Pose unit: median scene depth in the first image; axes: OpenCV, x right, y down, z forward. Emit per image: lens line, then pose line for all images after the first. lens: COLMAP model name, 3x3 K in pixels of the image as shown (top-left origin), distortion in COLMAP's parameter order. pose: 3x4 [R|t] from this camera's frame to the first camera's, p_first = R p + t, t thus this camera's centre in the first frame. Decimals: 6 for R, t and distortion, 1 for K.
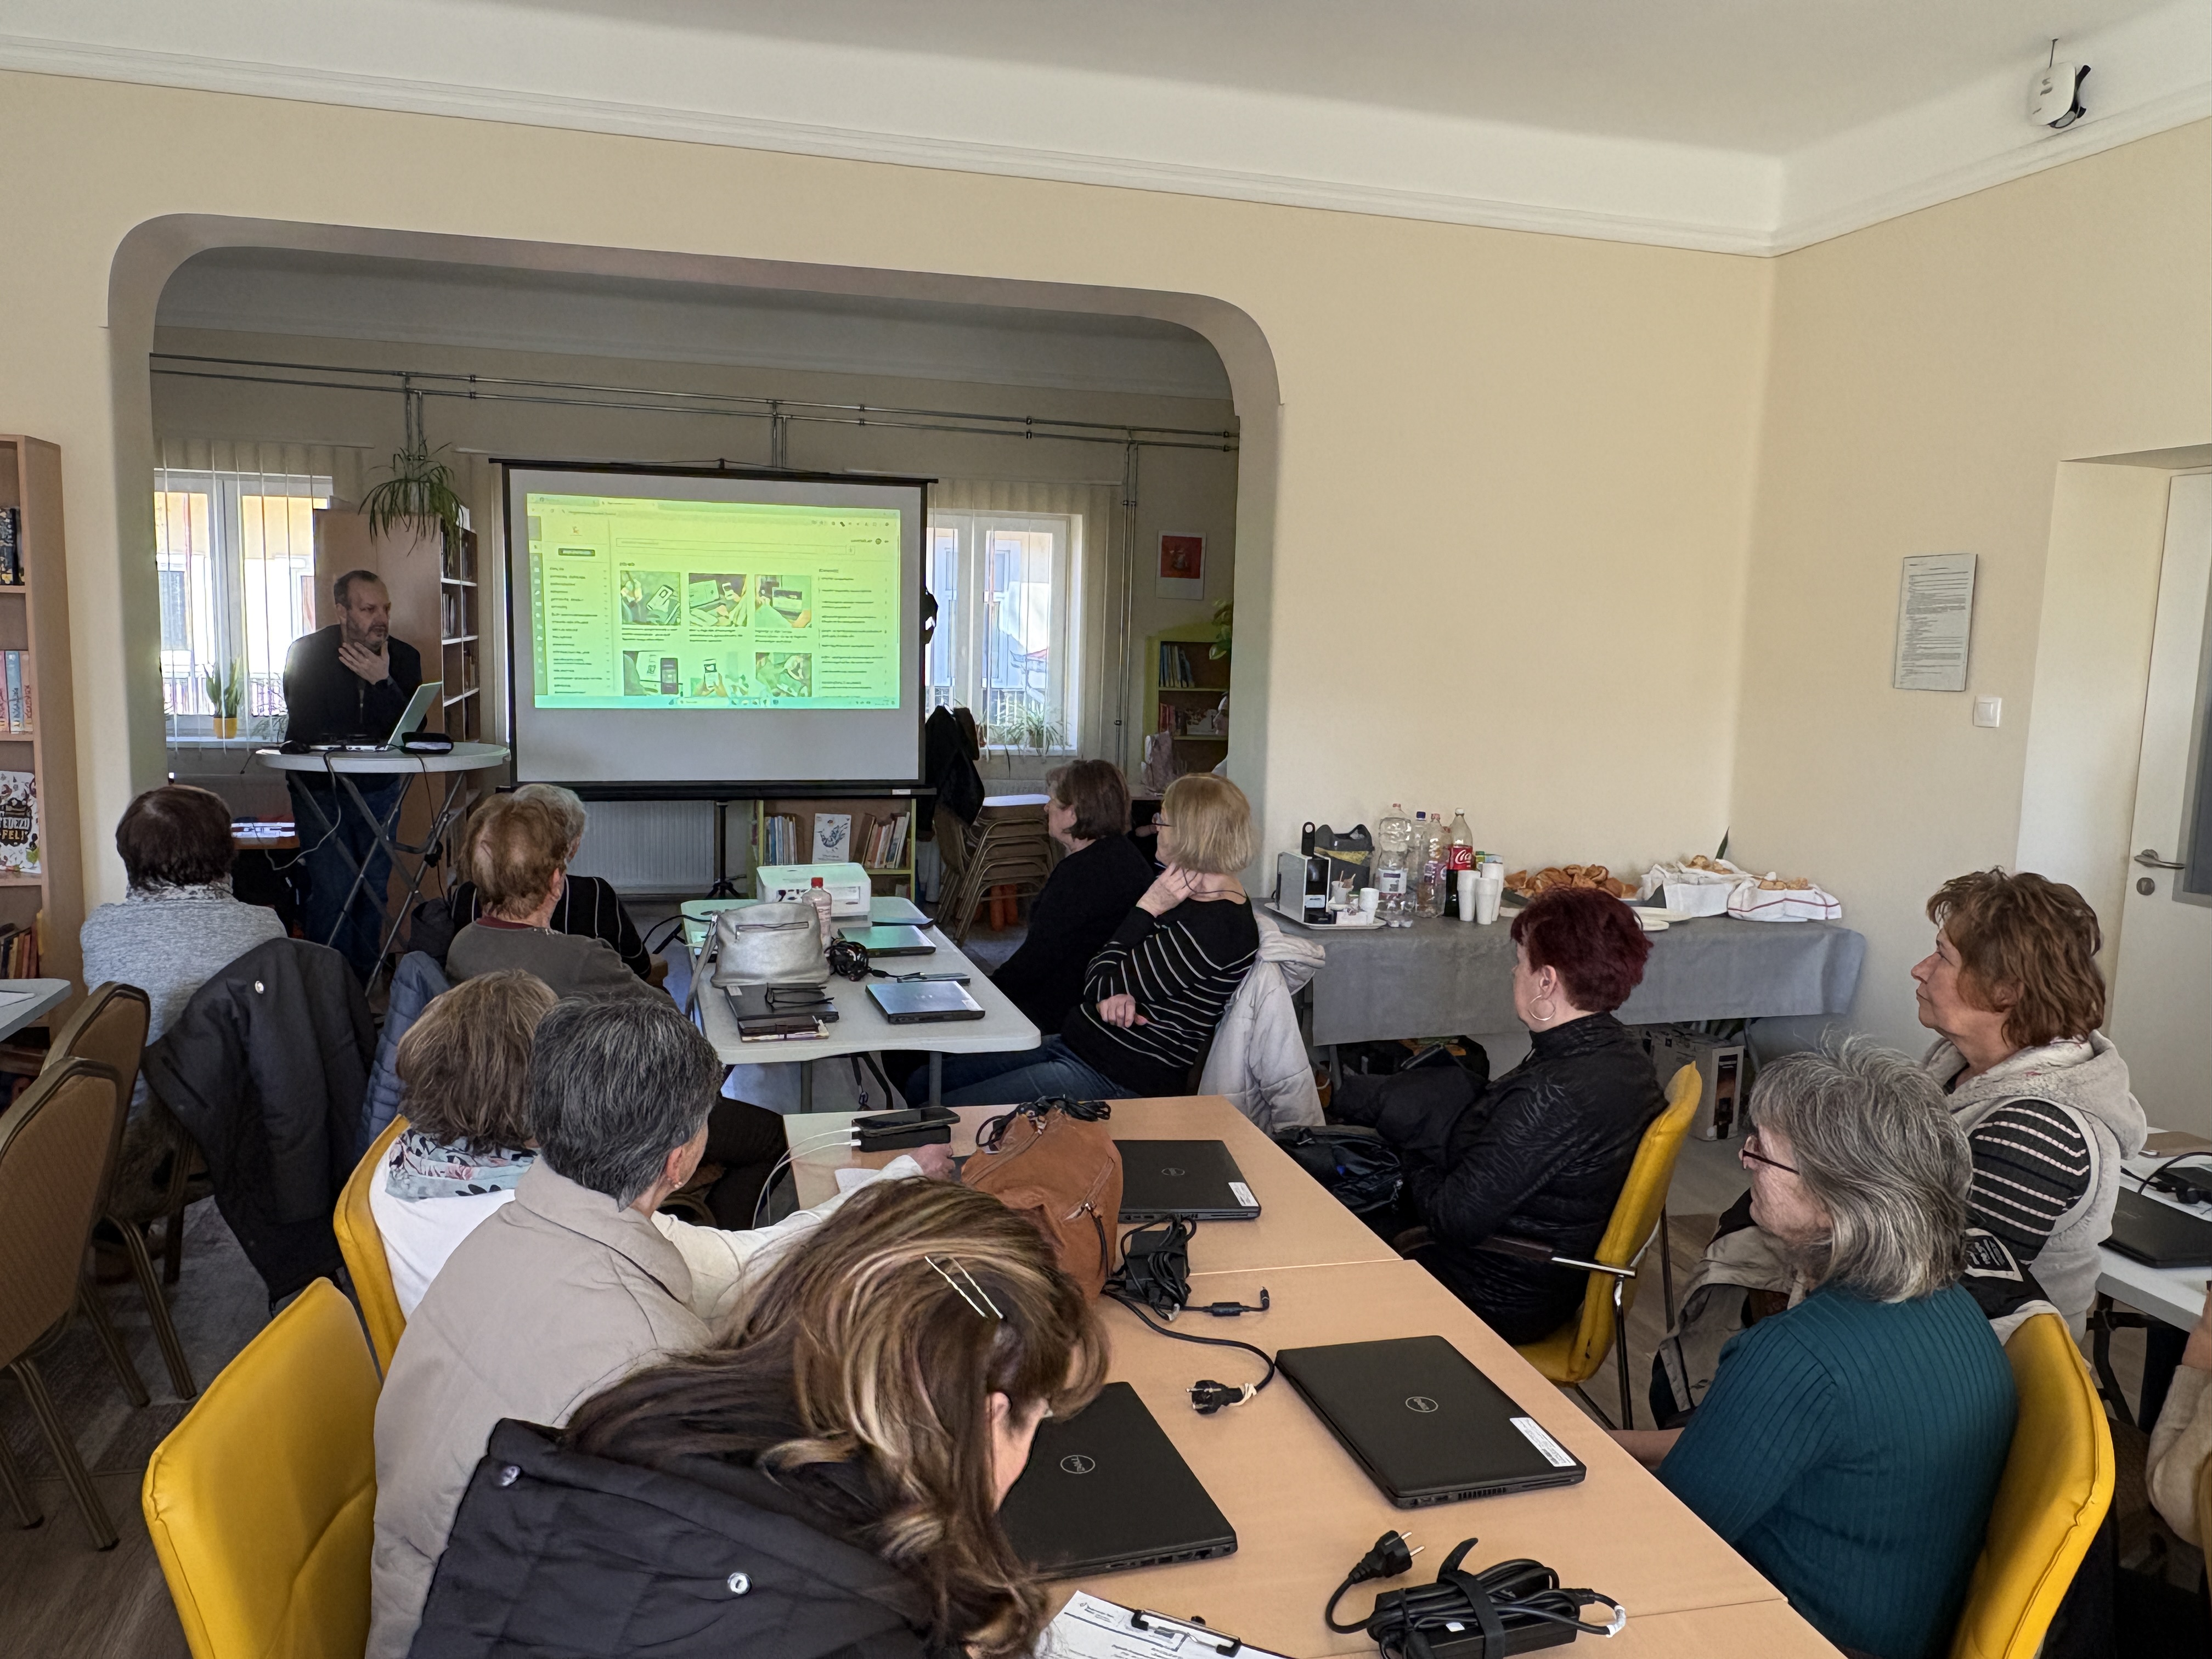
lens RADIAL K [[1634.8, 0, 1108.2], [0, 1634.8, 836.1], [0, 0, 1]] dist [0.001268, -0.000195]
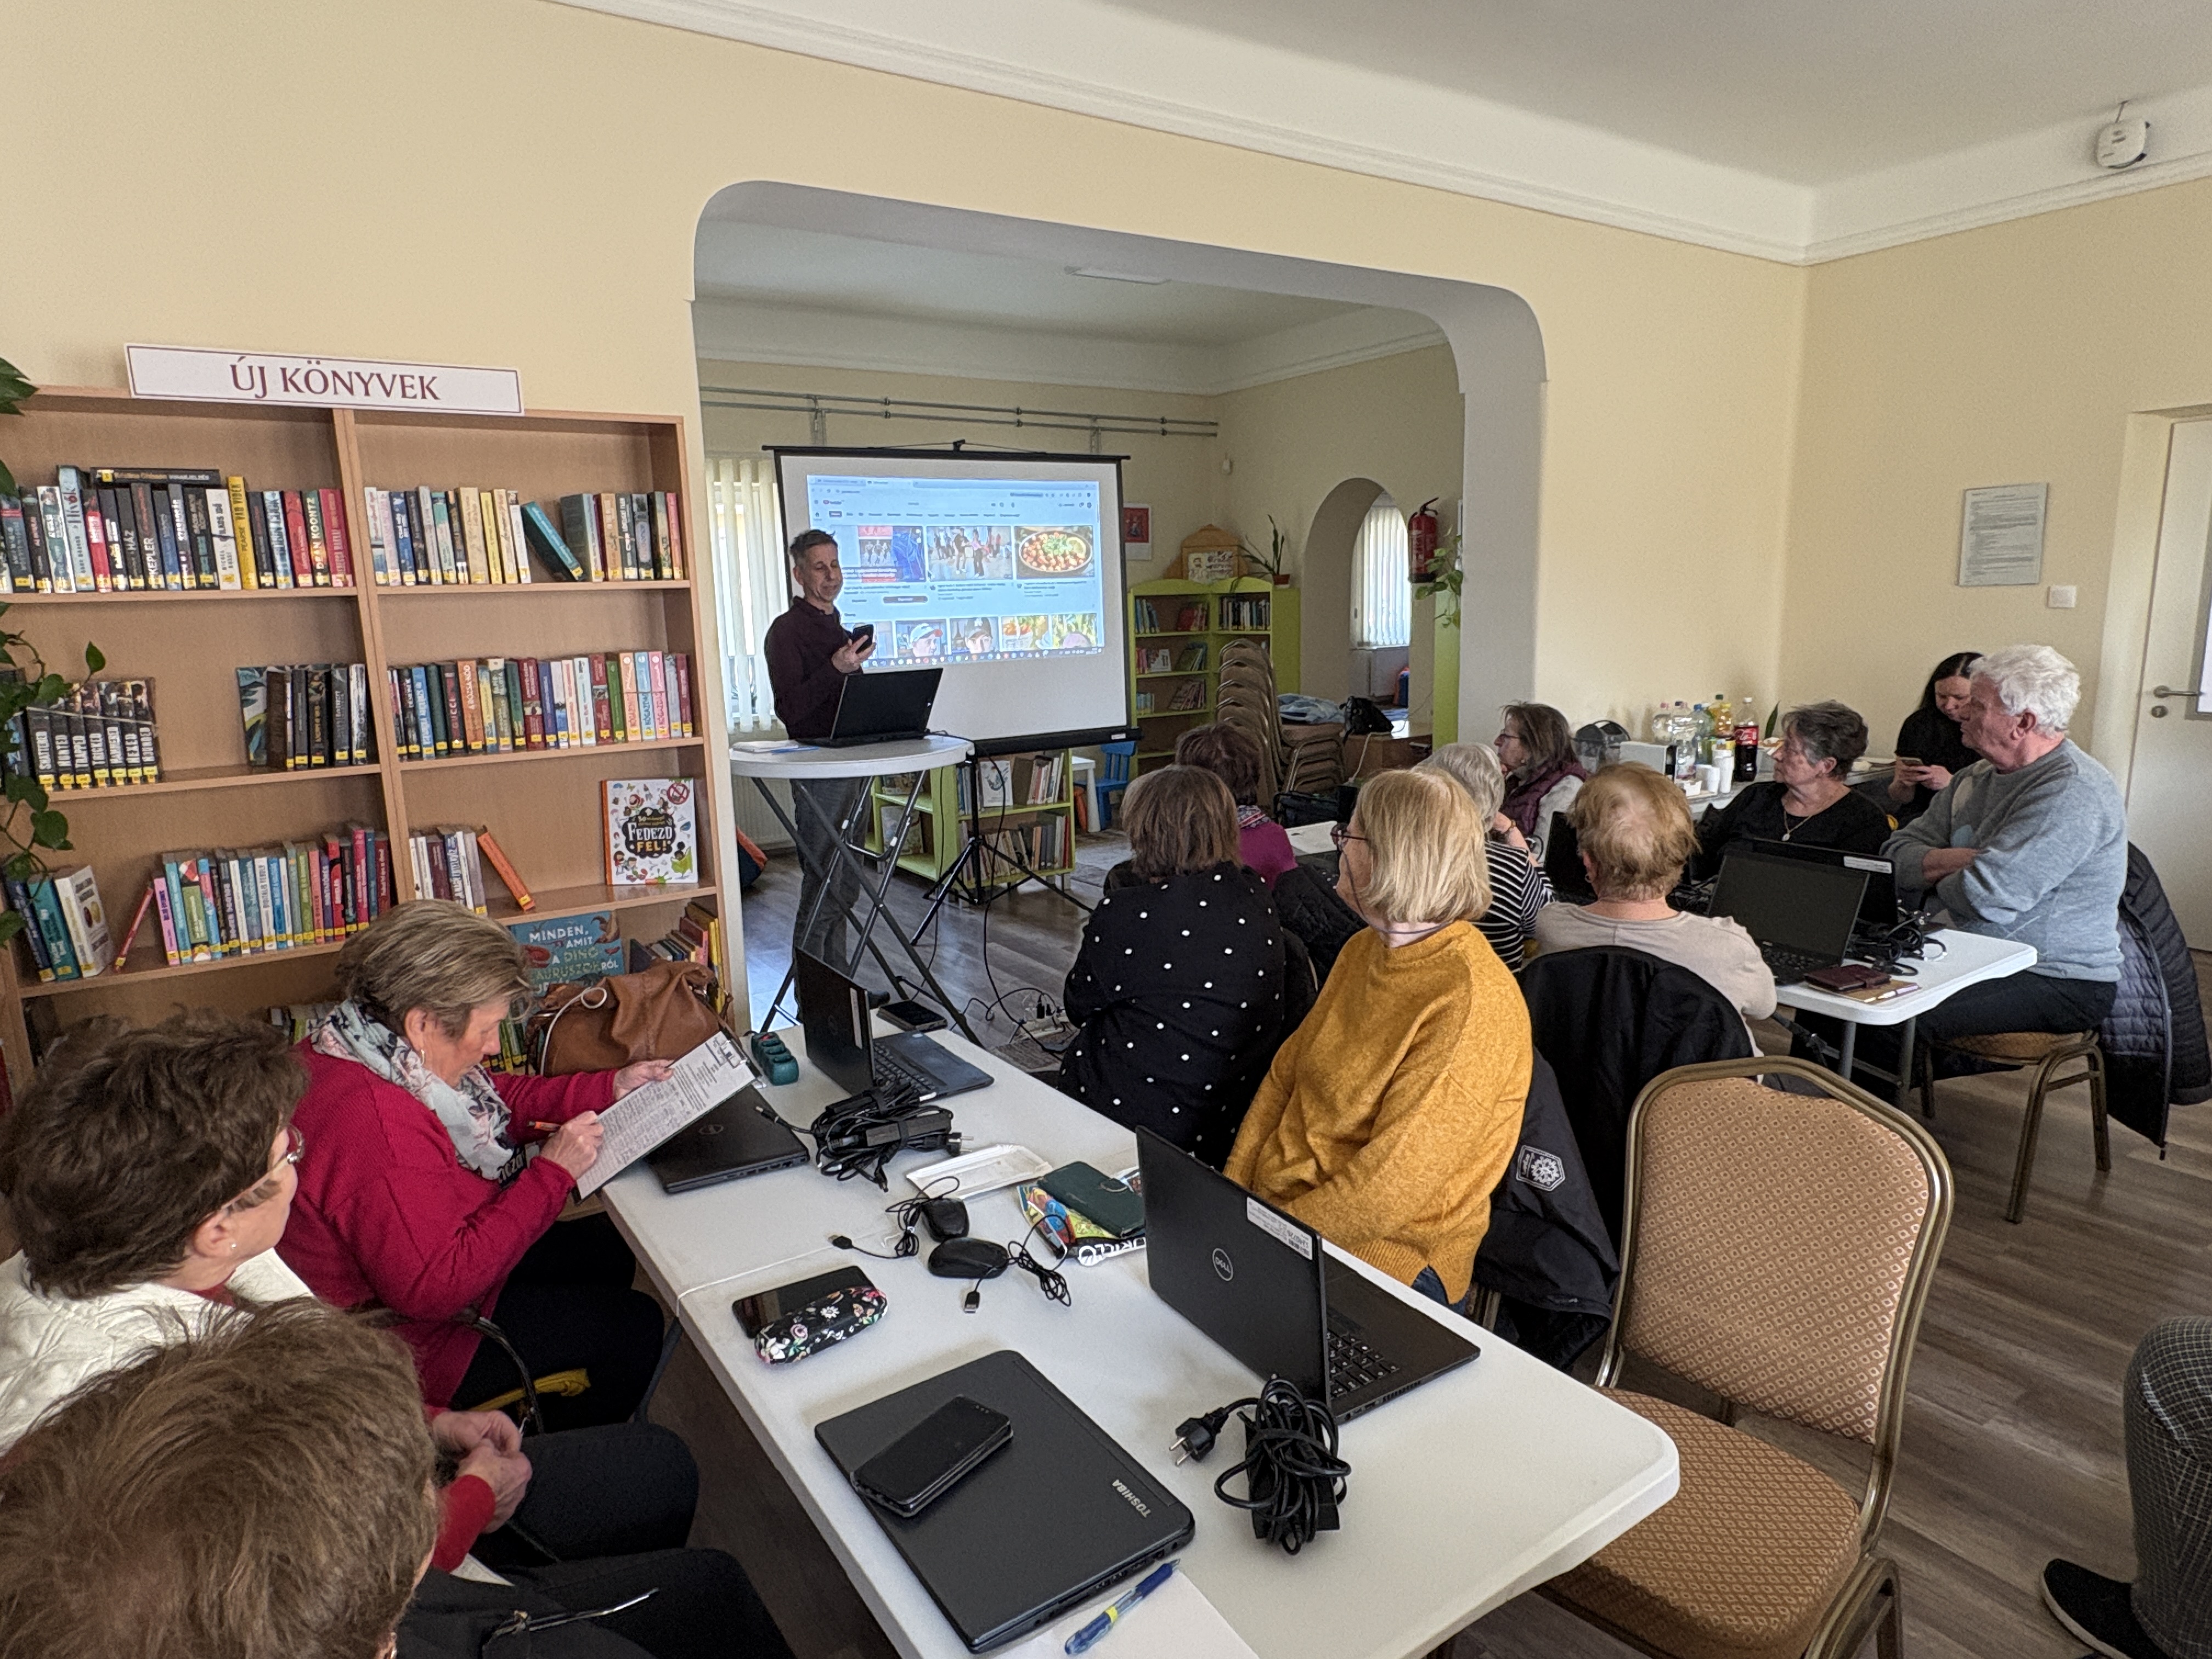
lens RADIAL K [[1291.0, 0, 1092.2], [0, 1291.0, 835.5], [0, 0, 1]] dist [0.004018, -0.002274]
pose [[0.947249, -0.113983, 0.299545, -0.611905], [0.095745, 0.992582, 0.074925, -0.036354], [-0.305863, -0.042293, 0.951136, 0.193941]]
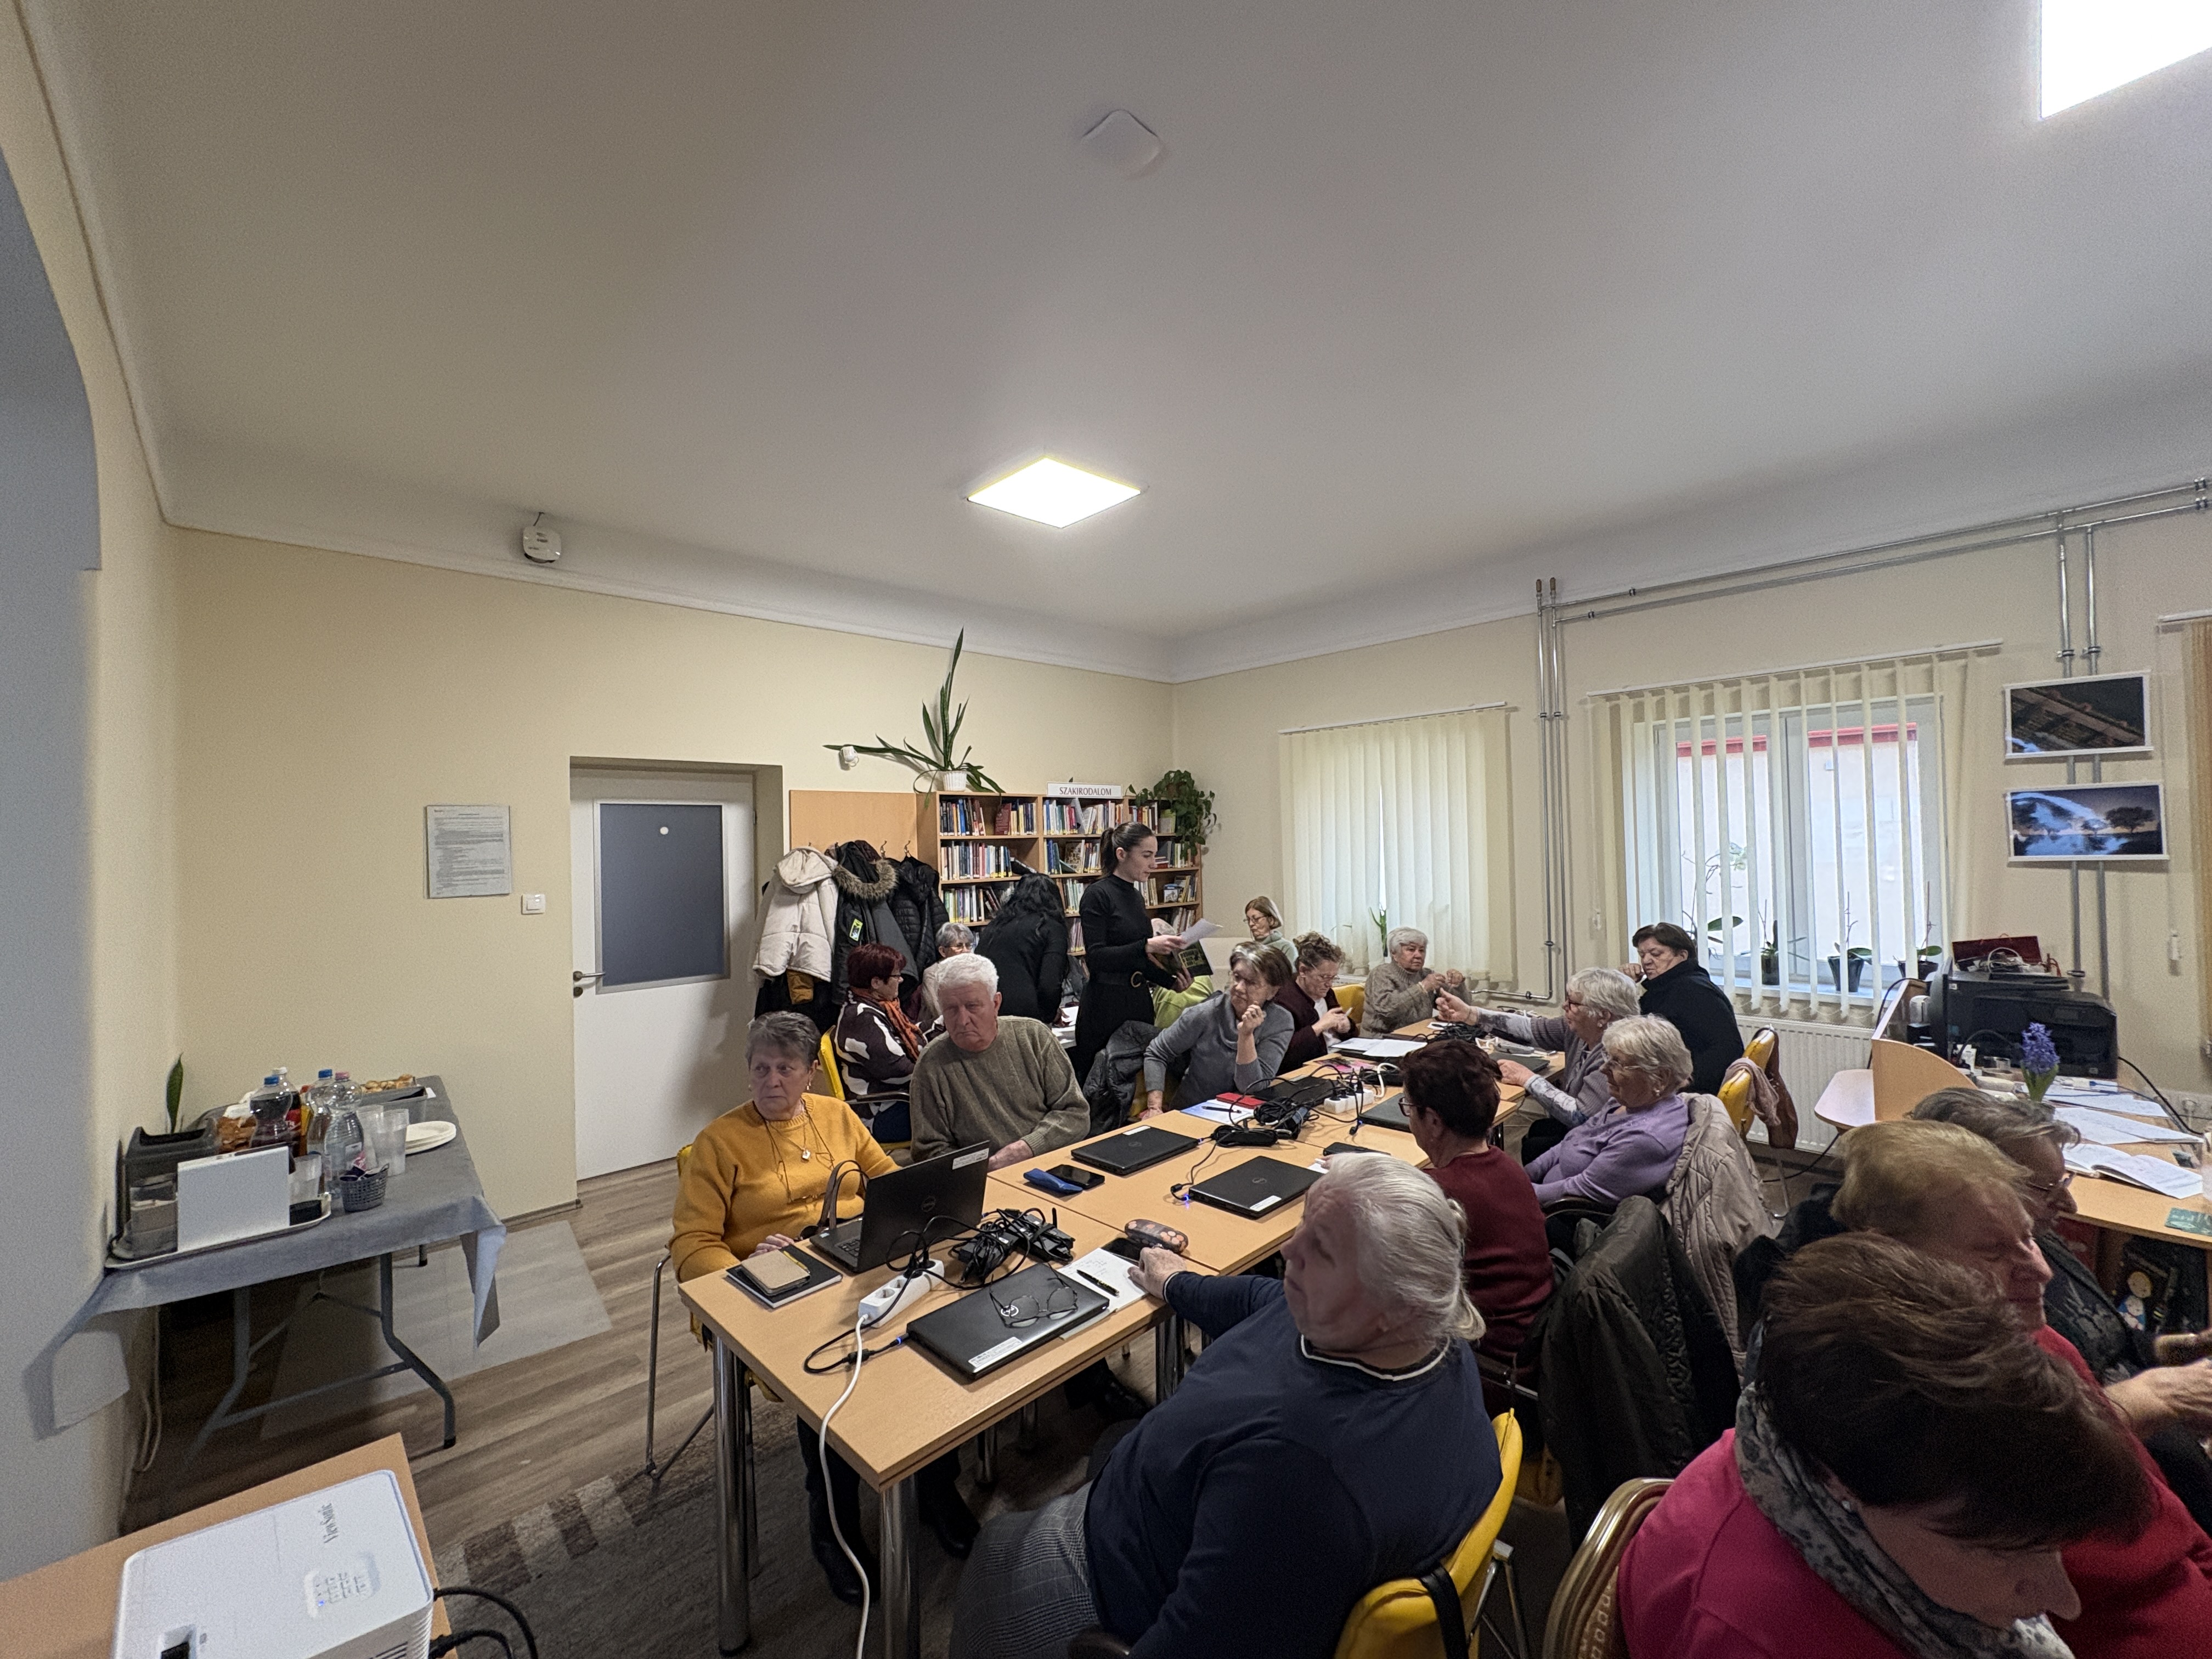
lens RADIAL K [[882.2, 0, 1114.3], [0, 882.2, 826.5], [0, 0, 1]] dist [0.001767, -0.000027]
pose [[-0.478924, -0.003331, 0.877850, -0.500911], [0.118538, 0.990589, 0.068428, -0.144669], [-0.869817, 0.136830, -0.474022, 0.915431]]
